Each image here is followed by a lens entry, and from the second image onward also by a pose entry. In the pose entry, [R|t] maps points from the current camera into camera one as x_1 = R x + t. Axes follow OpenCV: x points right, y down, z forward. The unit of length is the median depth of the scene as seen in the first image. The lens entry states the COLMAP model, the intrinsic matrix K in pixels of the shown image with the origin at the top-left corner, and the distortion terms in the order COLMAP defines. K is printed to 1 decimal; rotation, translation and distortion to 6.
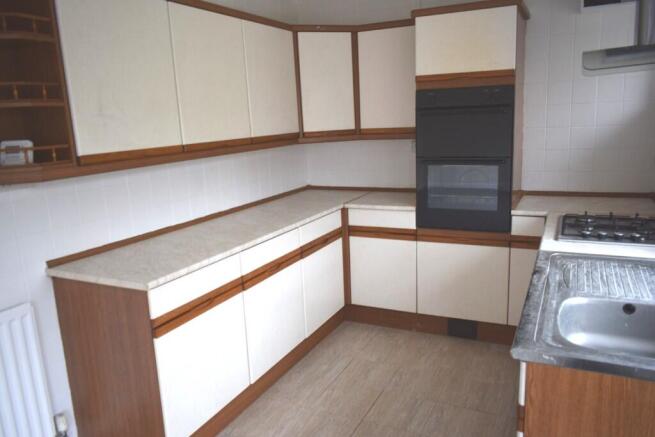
lens RADIAL K [[500.4, 0, 327.5], [0, 500.4, 218.5], [0, 0, 1]] dist [-0.001687, -0.000782]
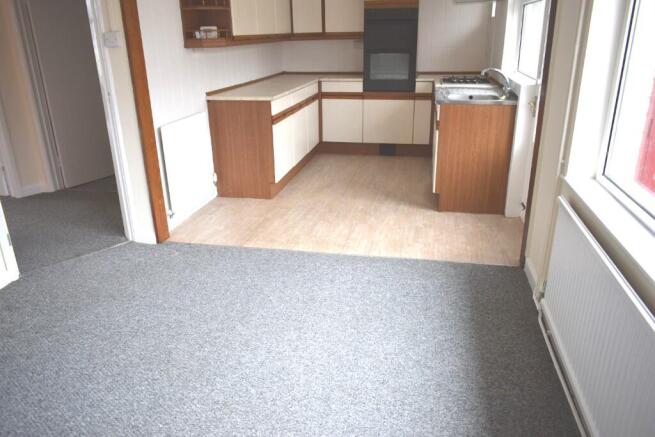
lens RADIAL K [[556.0, 0, 327.5], [0, 556.0, 218.5], [0, 0, 1]] dist [0.002598, 0.001012]
pose [[0.959482, -0.055302, 0.276291, -0.501982], [0.023313, 0.992769, 0.117753, 0.227058], [-0.280805, -0.106541, 0.953833, -0.860910]]
